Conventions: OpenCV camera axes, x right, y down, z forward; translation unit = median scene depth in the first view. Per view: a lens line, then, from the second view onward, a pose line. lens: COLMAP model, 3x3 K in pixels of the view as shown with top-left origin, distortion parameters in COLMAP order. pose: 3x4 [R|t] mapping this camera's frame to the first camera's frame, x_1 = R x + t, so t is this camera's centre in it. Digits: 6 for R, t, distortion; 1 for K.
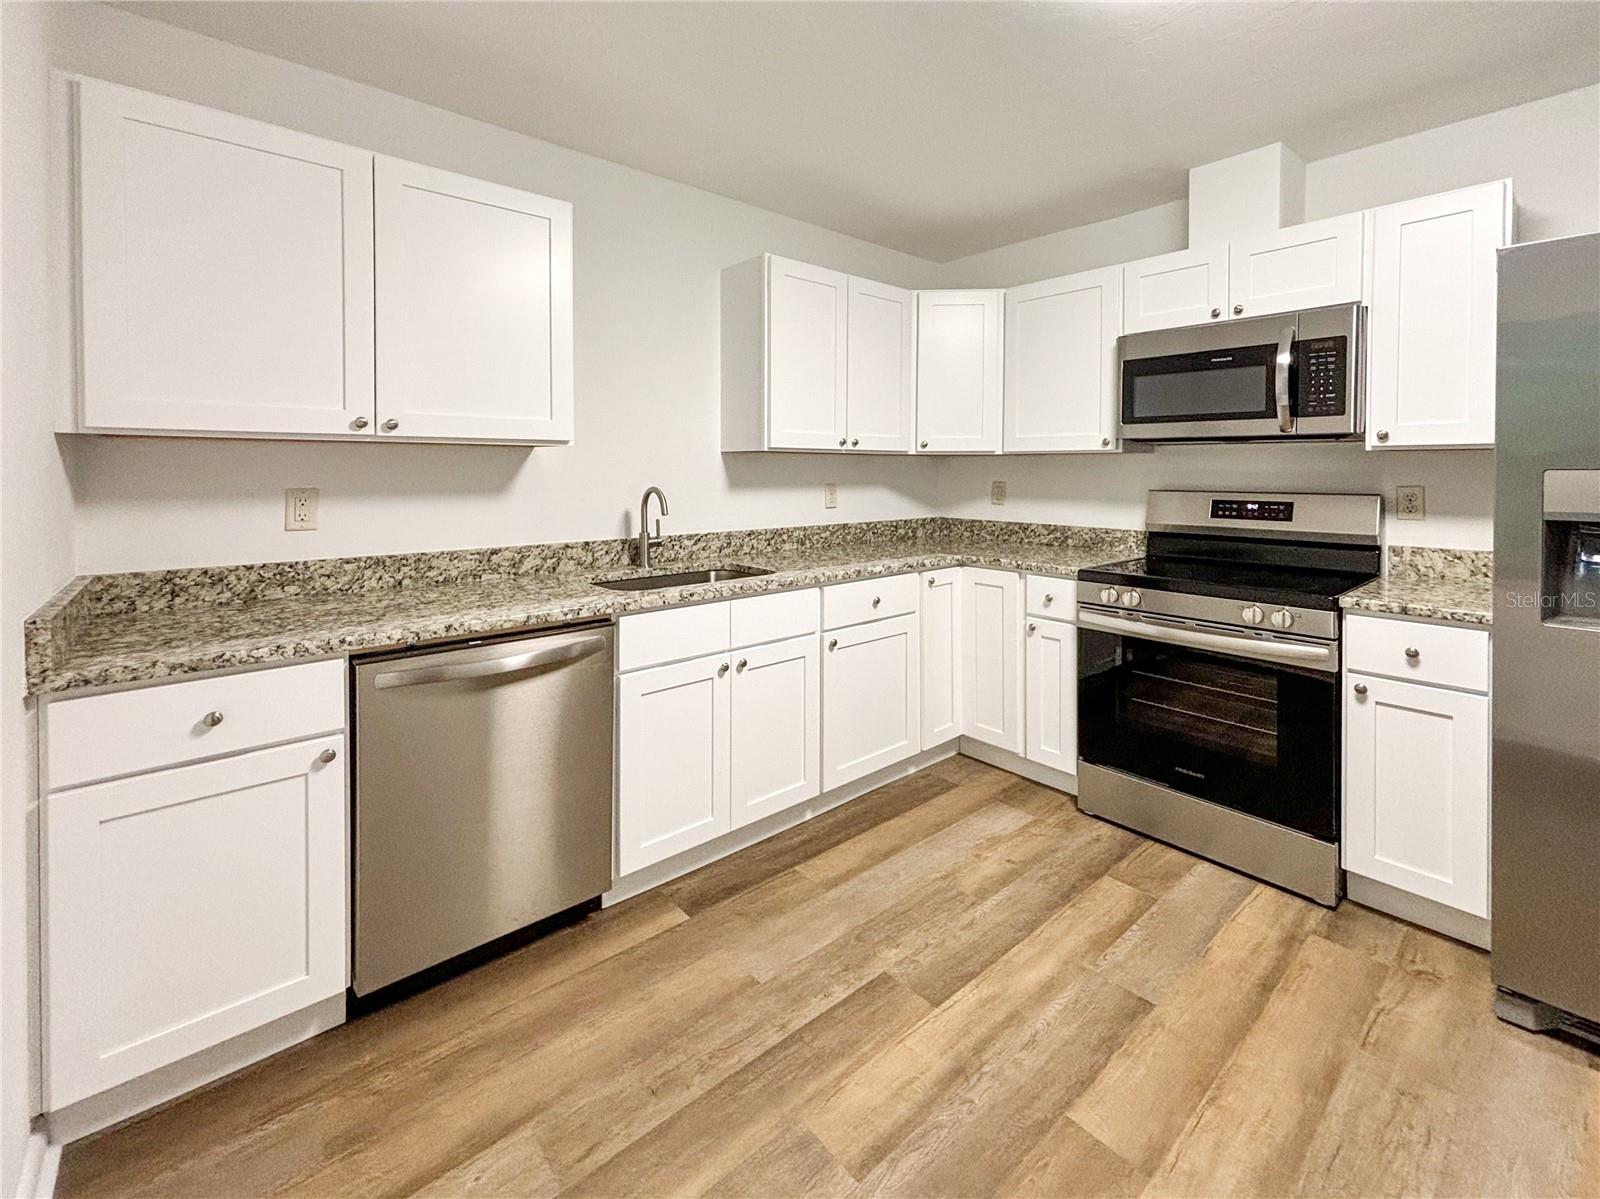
lens RADIAL K [[667.6, 0, 772.3], [0, 667.6, 476.3], [0, 0, 1]] dist [0.006108, -0.000987]
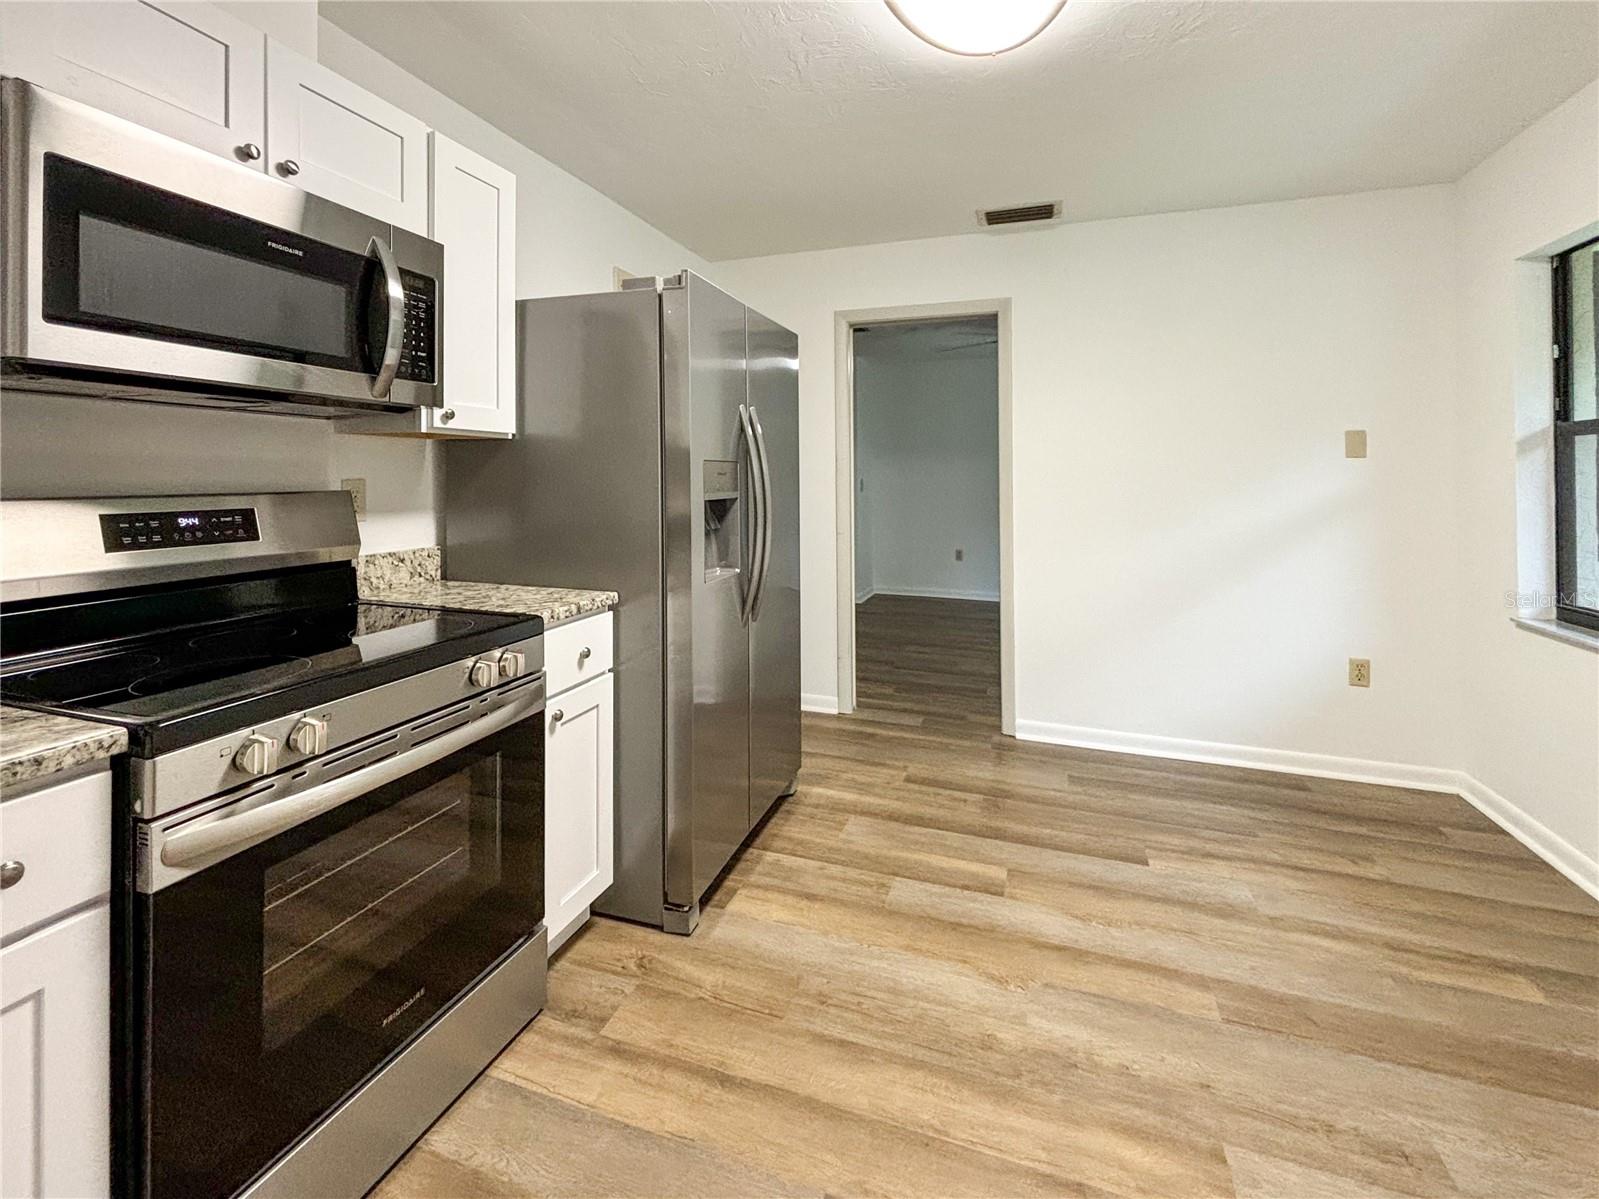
lens RADIAL K [[710.1, 0, 826.3], [0, 710.1, 483.5], [0, 0, 1]] dist [-0.000566, 0.000473]
pose [[-0.545478, -0.008287, 0.838084, -0.042638], [0.008493, 0.999845, 0.015414, 0.011853], [-0.838082, 0.015526, -0.545323, 1.006844]]
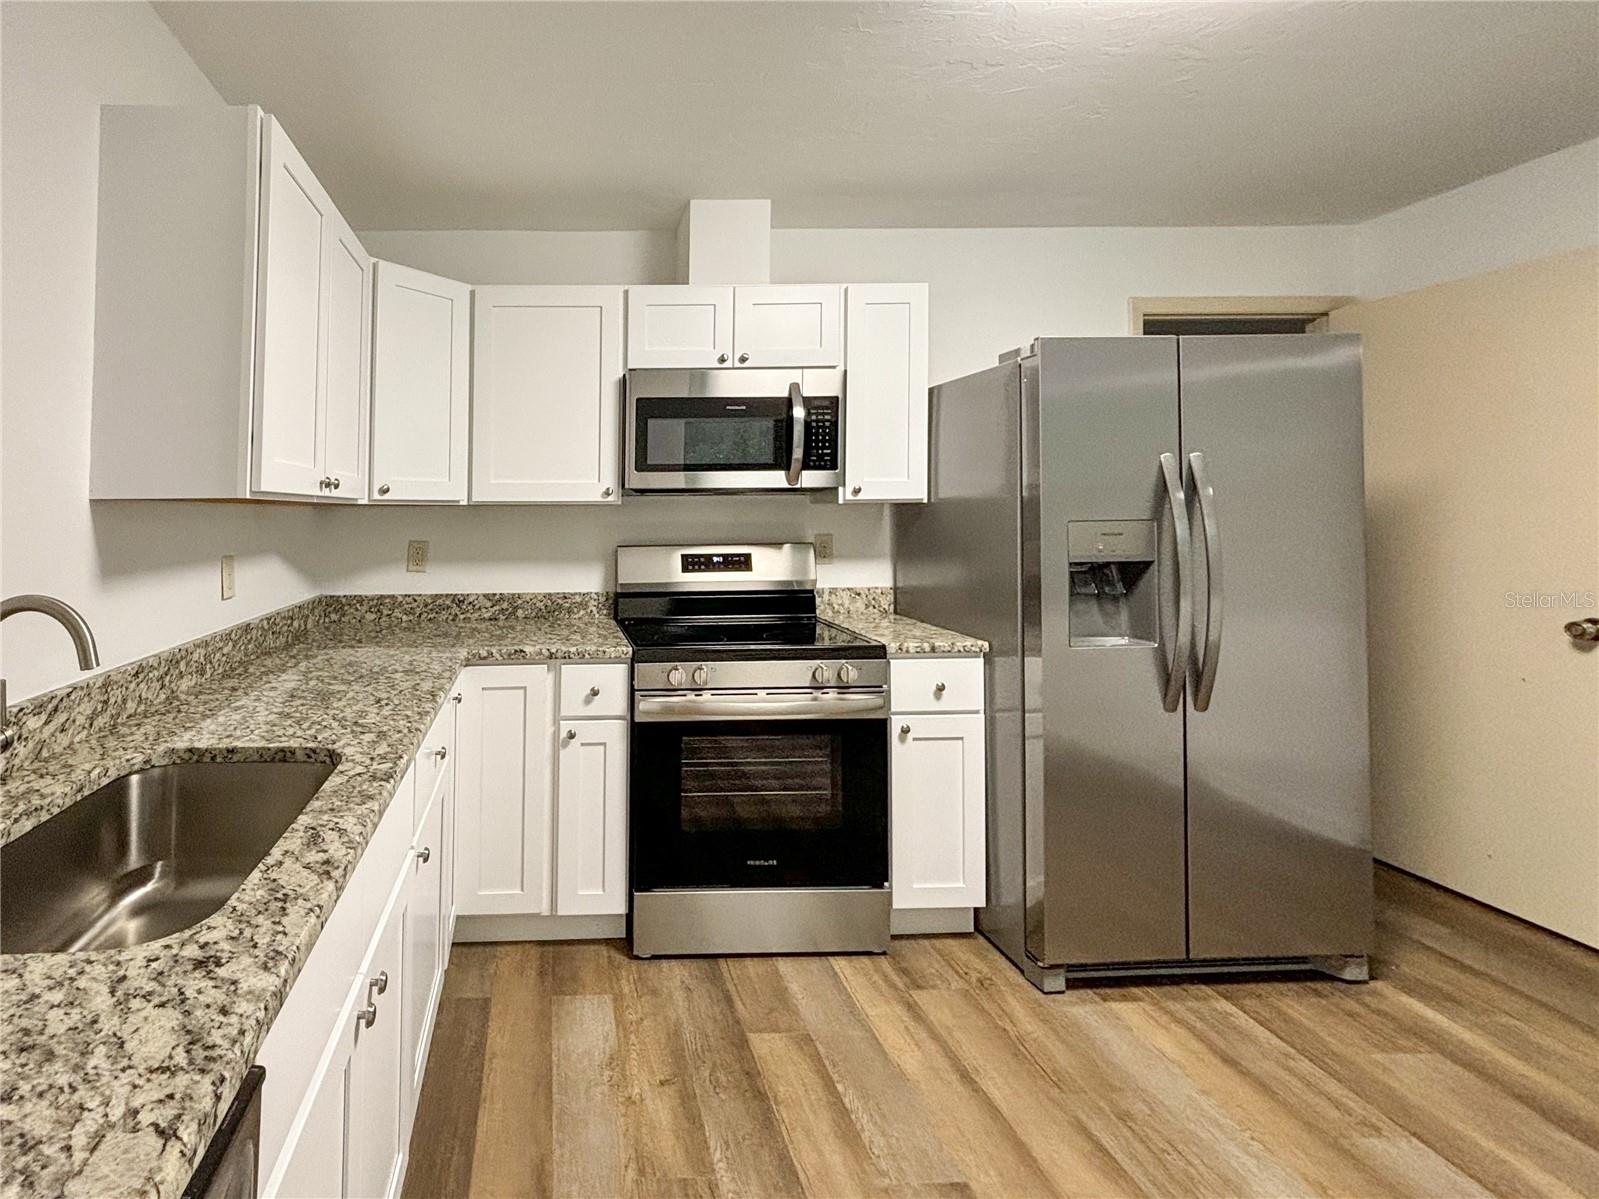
lens RADIAL K [[763.8, 0, 541.9], [0, 763.8, 485.0], [0, 0, 1]] dist [0.002280, 0.000125]
pose [[0.636381, 0.022384, 0.771050, -0.357644], [0.019347, 0.998801, -0.044964, -0.020786], [-0.771132, 0.043532, 0.635185, 0.550700]]
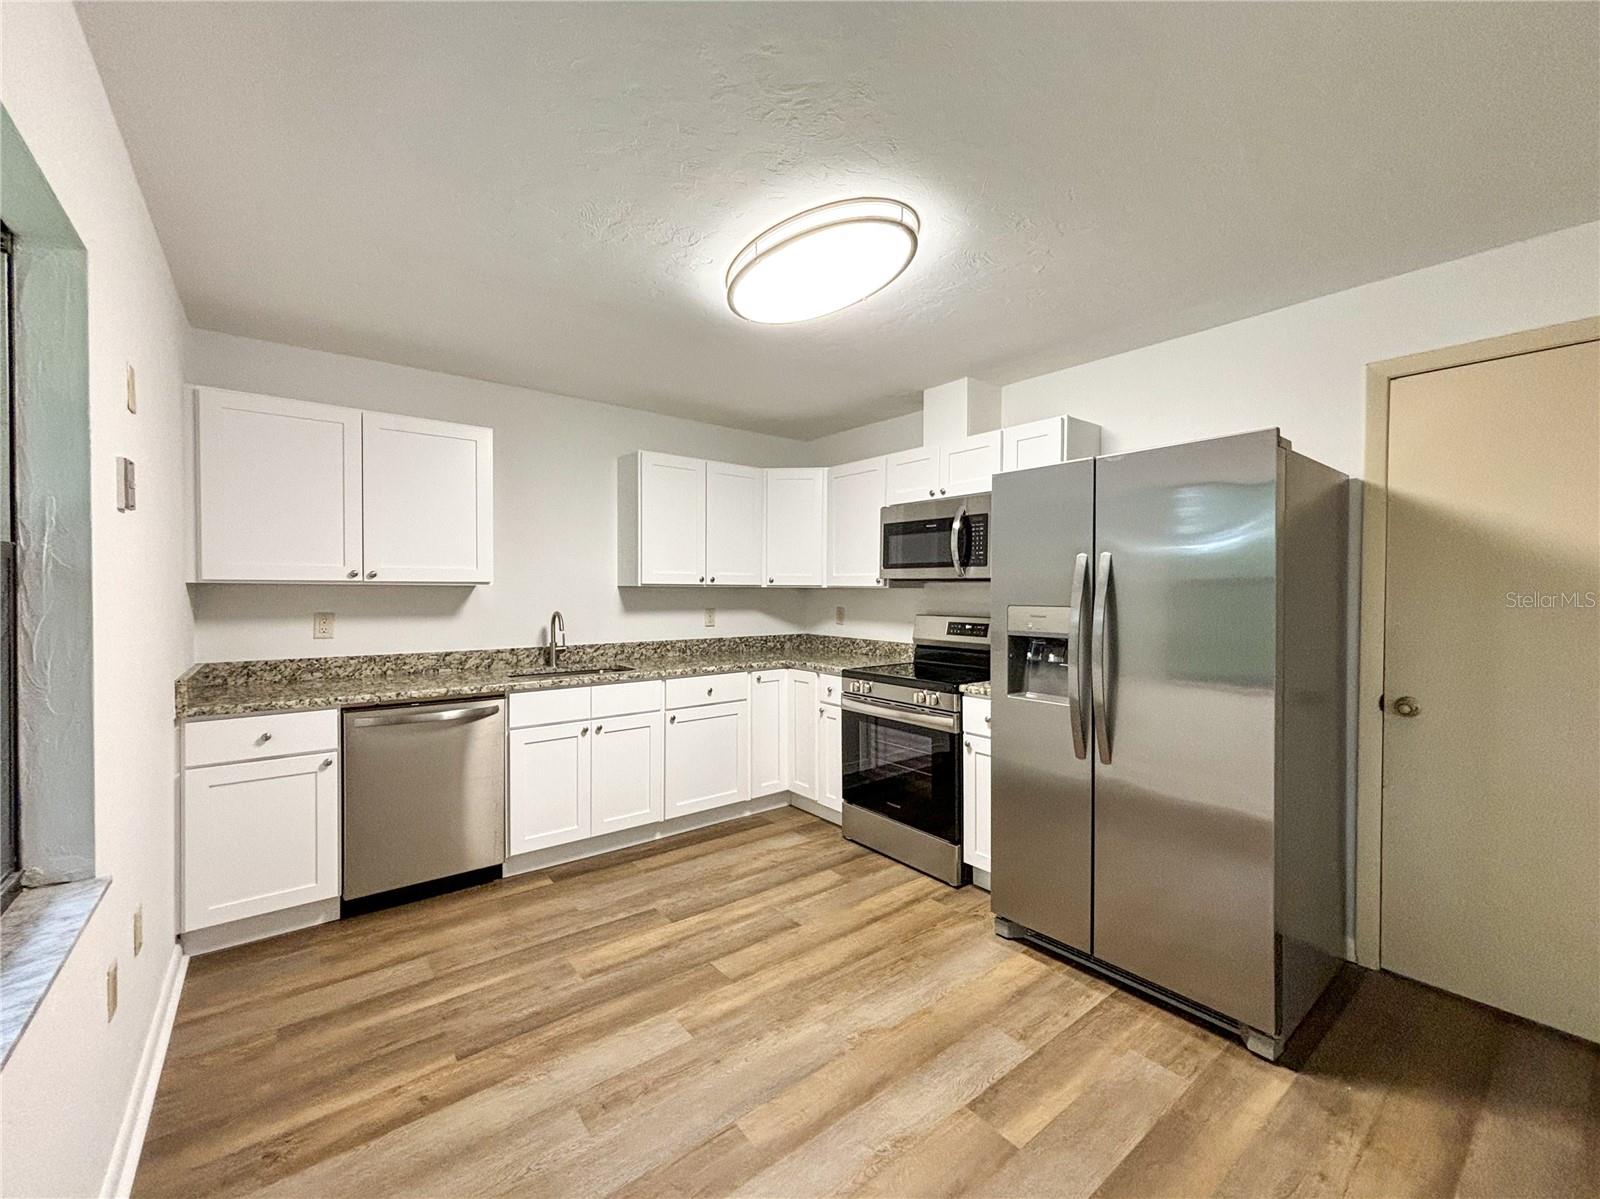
lens RADIAL K [[639.1, 0, 758.8], [0, 639.1, 593.4], [0, 0, 1]] dist [0.003203, 0.000666]
pose [[0.997755, 0.001723, -0.066950, 0.410814], [-0.001915, 0.999994, -0.002799, -0.023835], [0.066945, 0.002921, 0.997752, -0.433118]]
